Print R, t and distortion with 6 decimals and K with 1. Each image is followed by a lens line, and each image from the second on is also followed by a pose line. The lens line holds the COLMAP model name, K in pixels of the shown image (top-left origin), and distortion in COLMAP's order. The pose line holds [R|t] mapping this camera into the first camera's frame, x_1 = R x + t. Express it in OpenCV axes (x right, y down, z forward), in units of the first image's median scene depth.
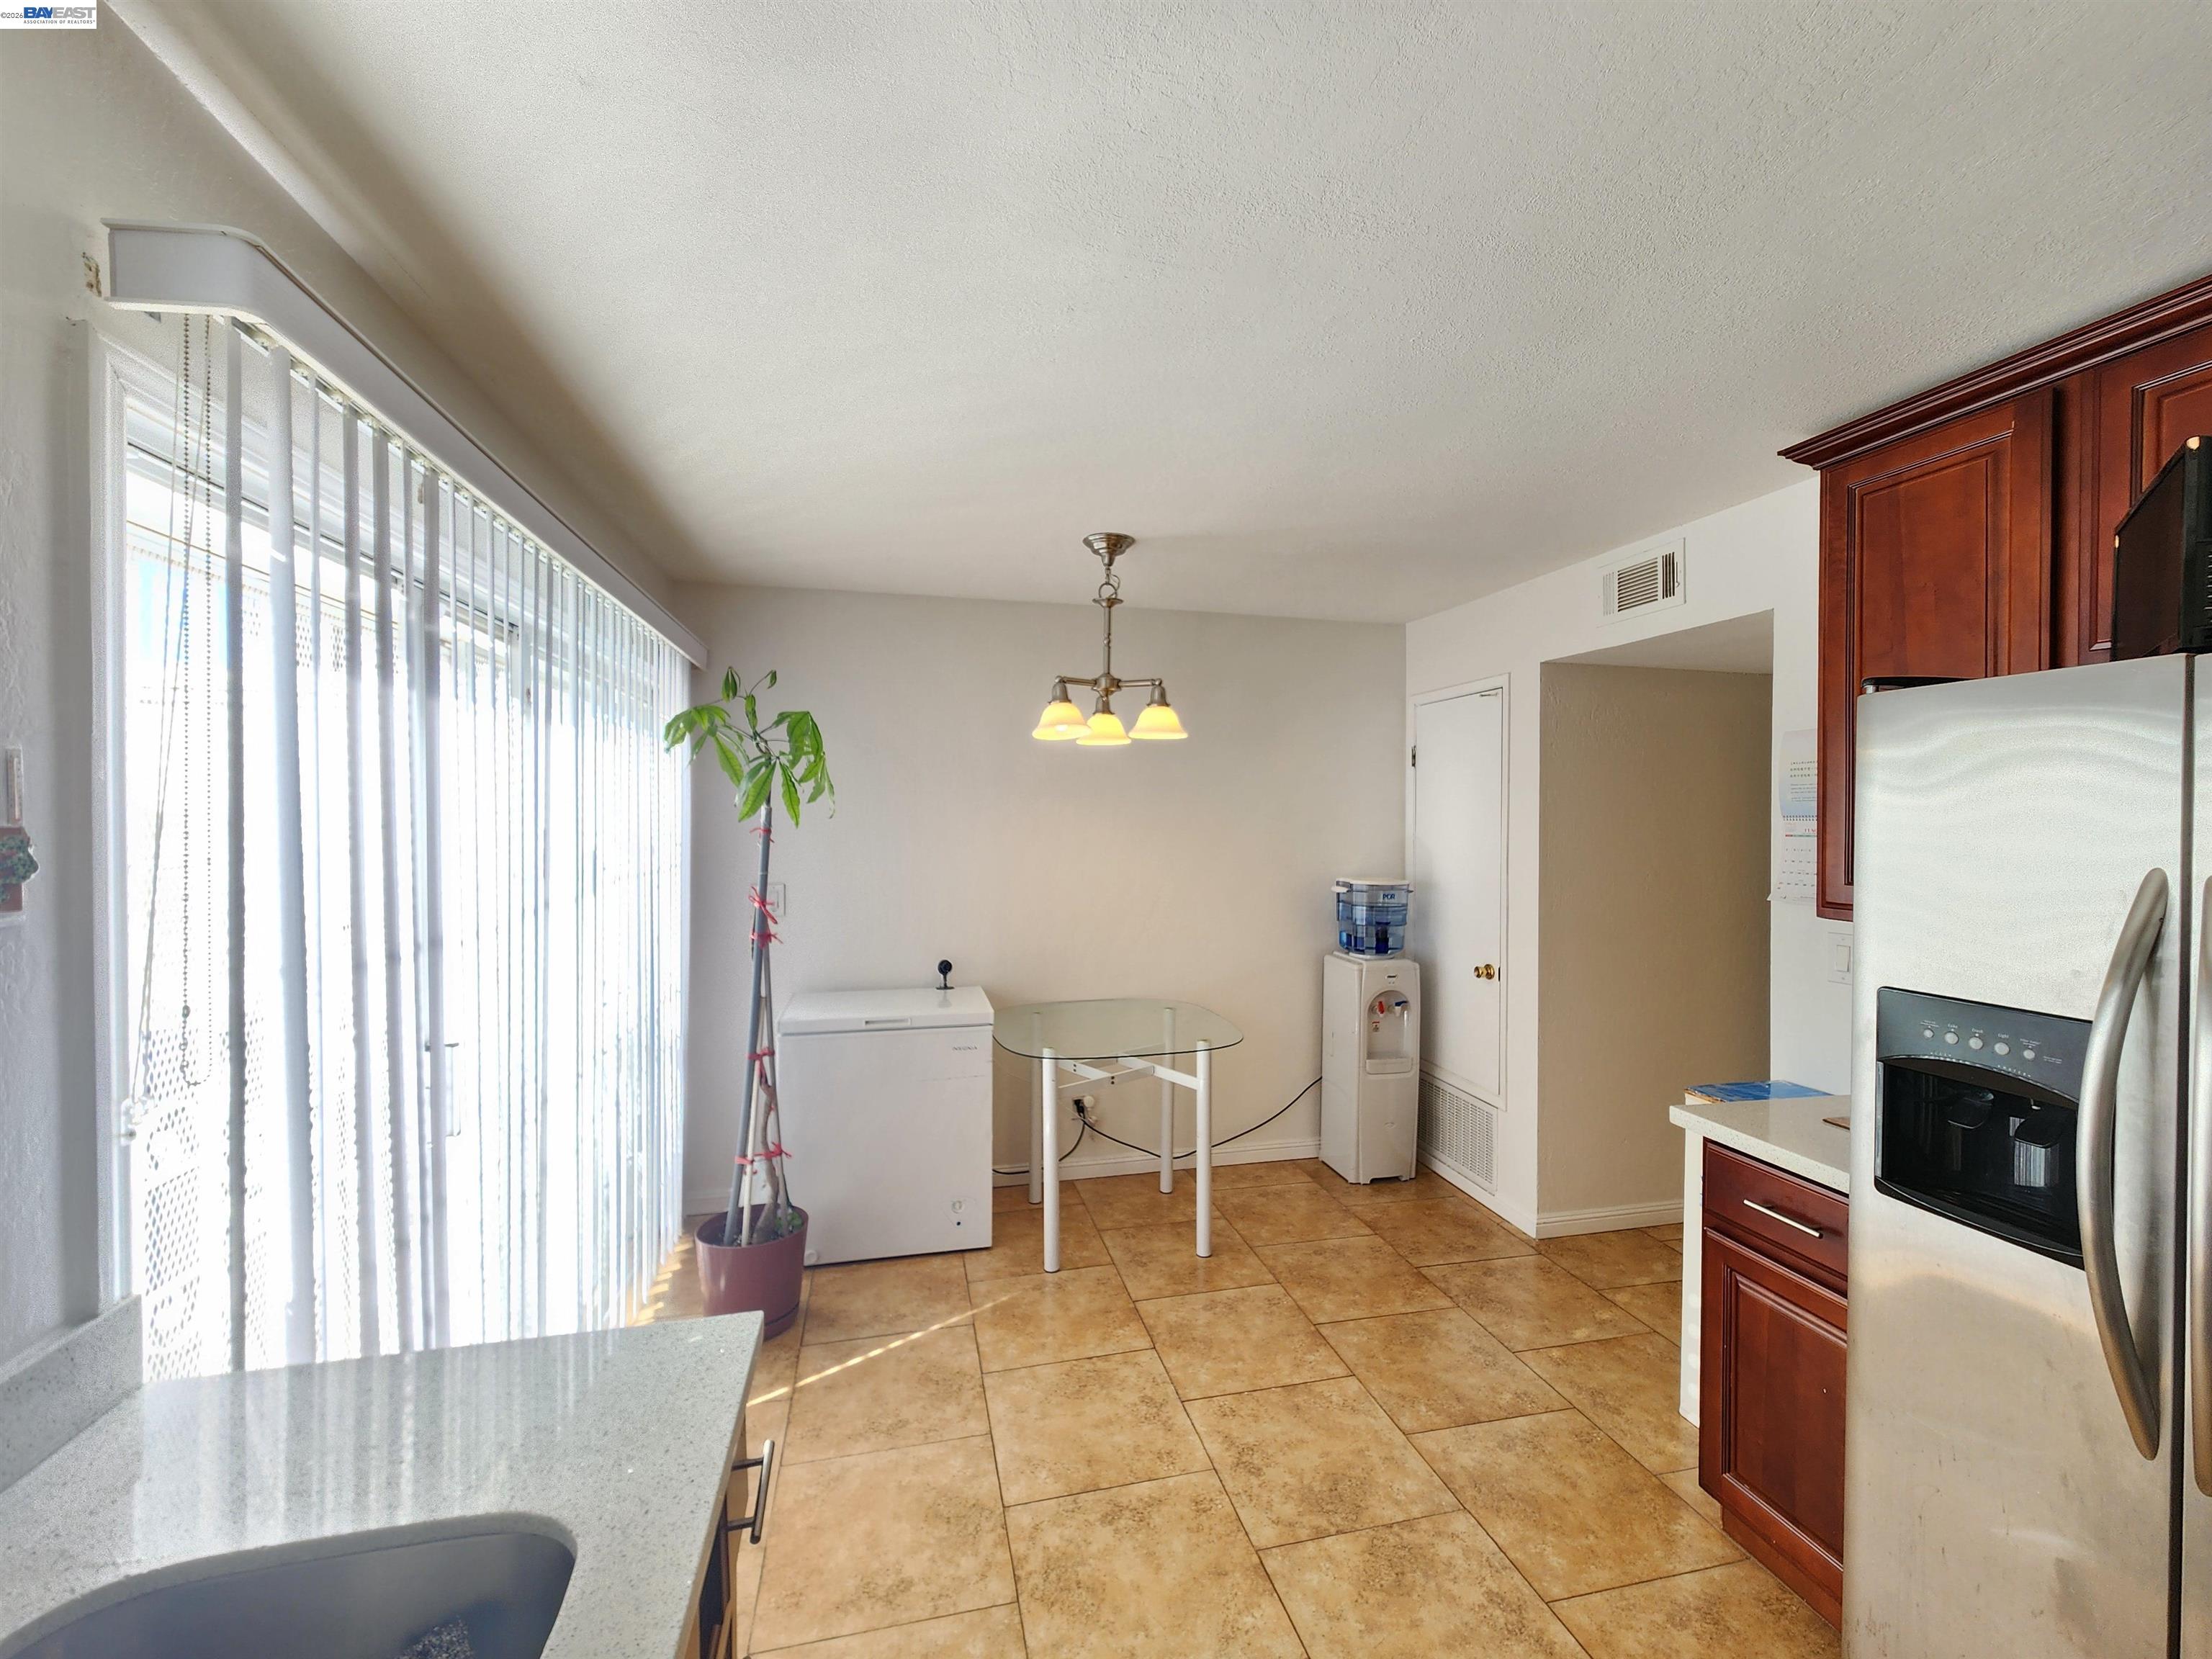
lens RADIAL K [[911.1, 0, 1106.0], [0, 911.1, 829.5], [0, 0, 1]] dist [-0.000972, 0.000064]
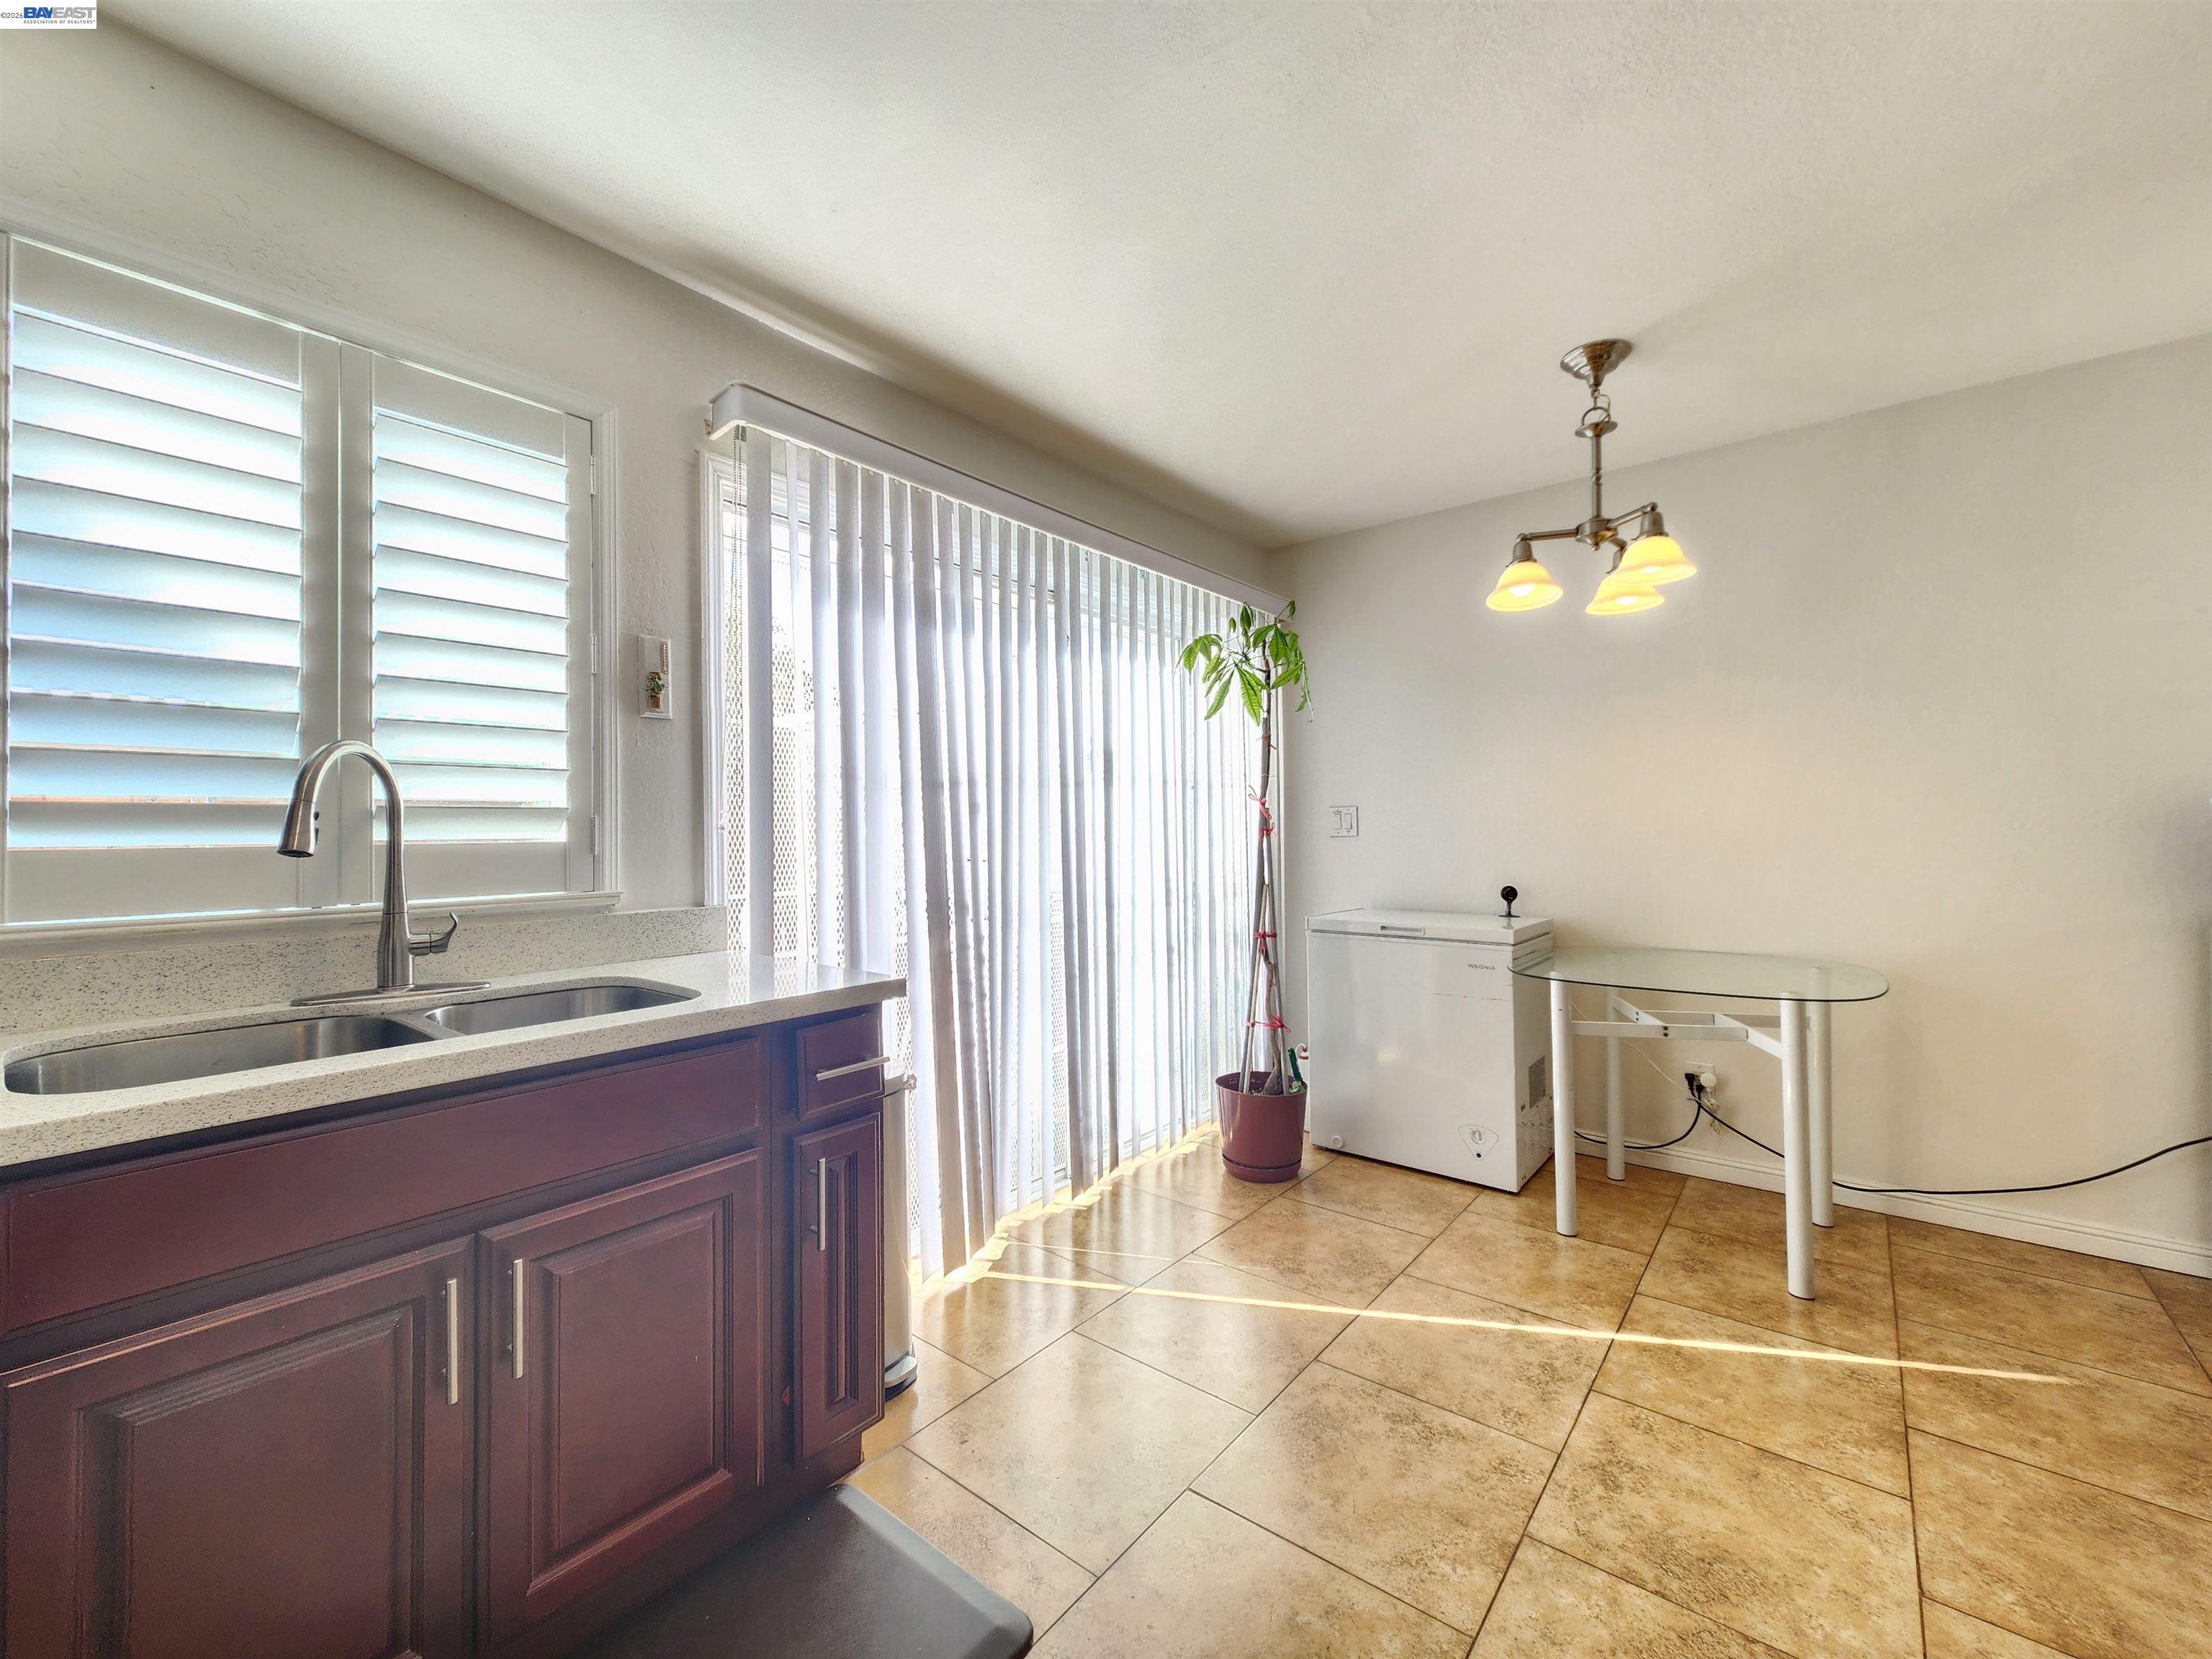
lens RADIAL K [[896.9, 0, 1106.0], [0, 896.9, 829.5], [0, 0, 1]] dist [0.030378, -0.008778]
pose [[0.614135, -0.008535, -0.789155, 0.381242], [-0.000634, 0.999936, -0.011308, 0.124220], [0.789201, 0.007445, 0.614090, 0.145378]]
